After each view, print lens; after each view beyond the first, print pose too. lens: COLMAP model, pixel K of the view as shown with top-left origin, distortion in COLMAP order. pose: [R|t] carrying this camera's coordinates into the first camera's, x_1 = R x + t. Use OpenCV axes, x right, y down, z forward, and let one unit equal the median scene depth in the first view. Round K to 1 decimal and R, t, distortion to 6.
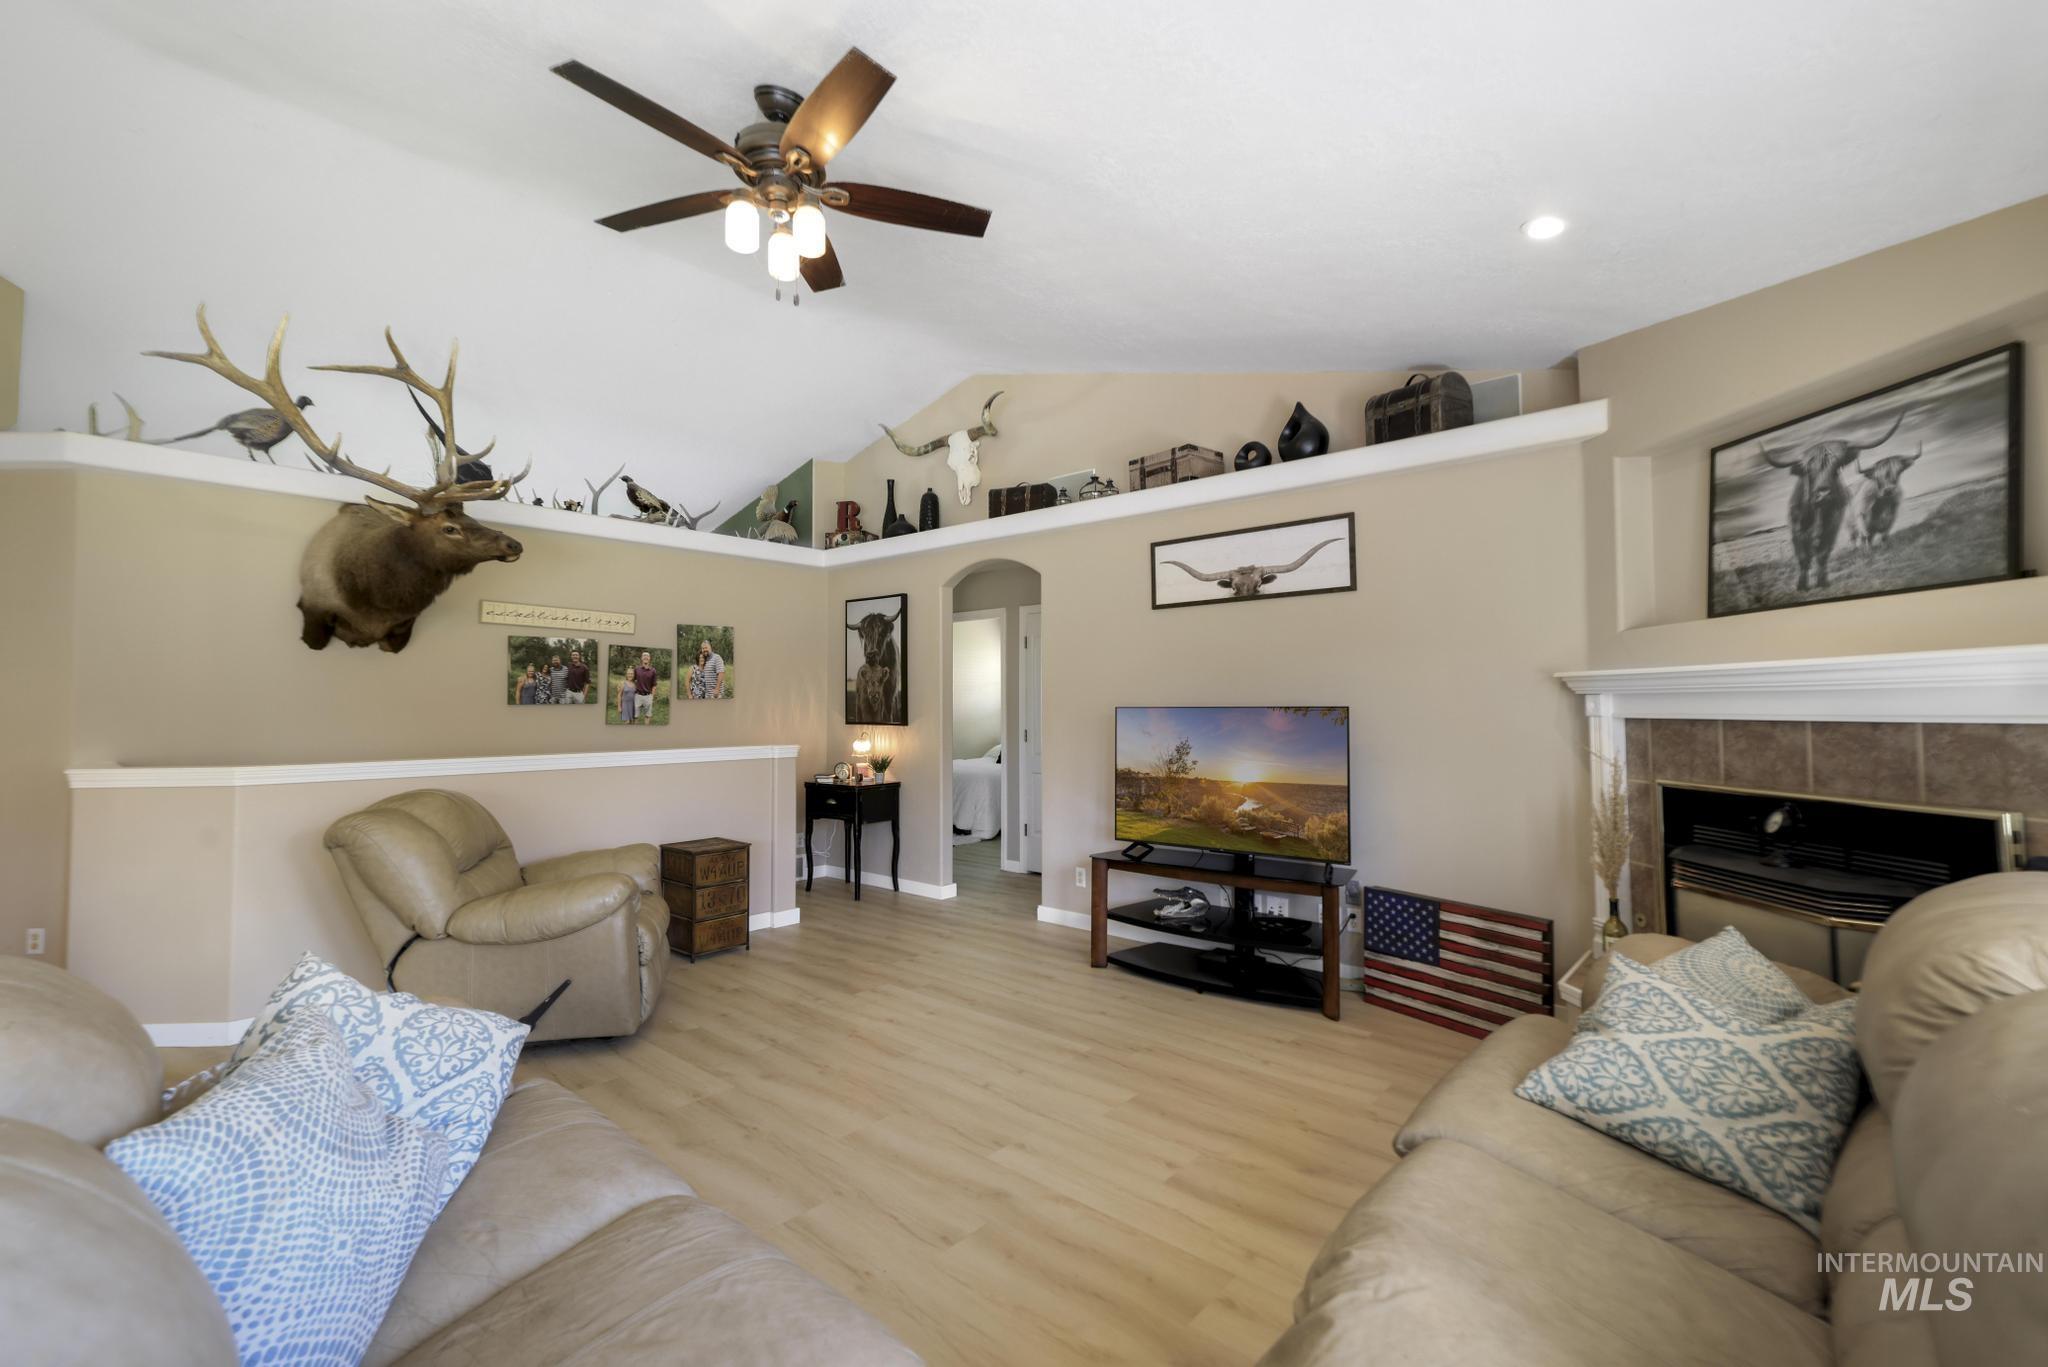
lens RADIAL K [[894.2, 0, 1024.0], [0, 894.2, 683.5], [0, 0, 1]] dist [0.151727, -0.067355]
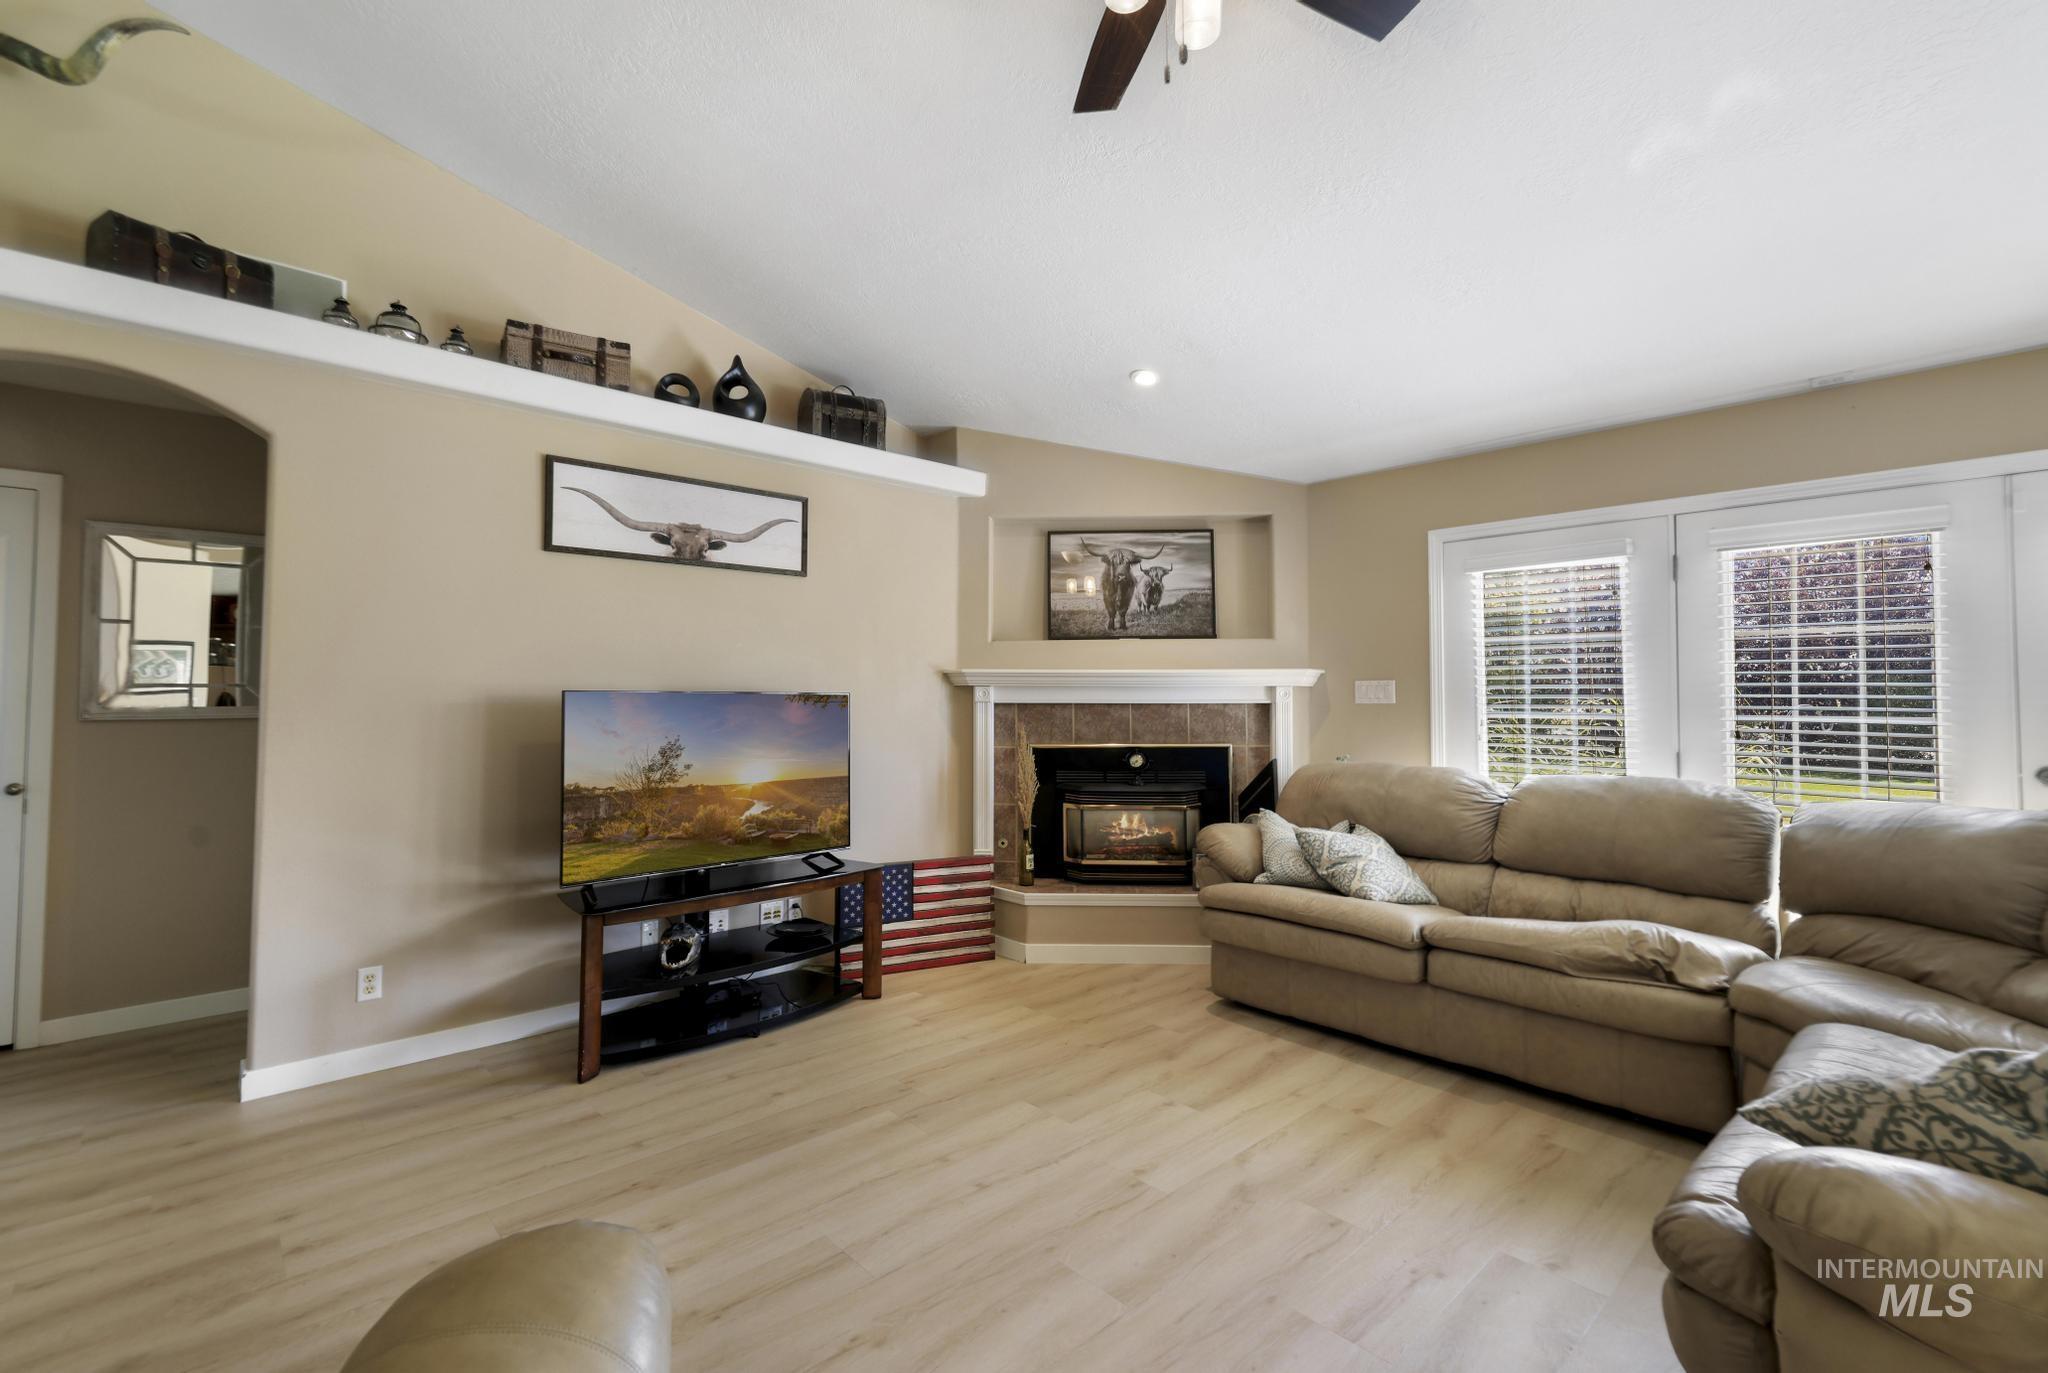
lens RADIAL K [[900.9, 0, 1021.2], [0, 900.9, 696.2], [0, 0, 1]] dist [-0.026505, -0.000004]
pose [[0.116656, 0.001863, 0.993171, -0.713112], [-0.029329, 0.999569, 0.001570, 0.023189], [-0.992739, -0.029311, 0.116660, 0.812168]]
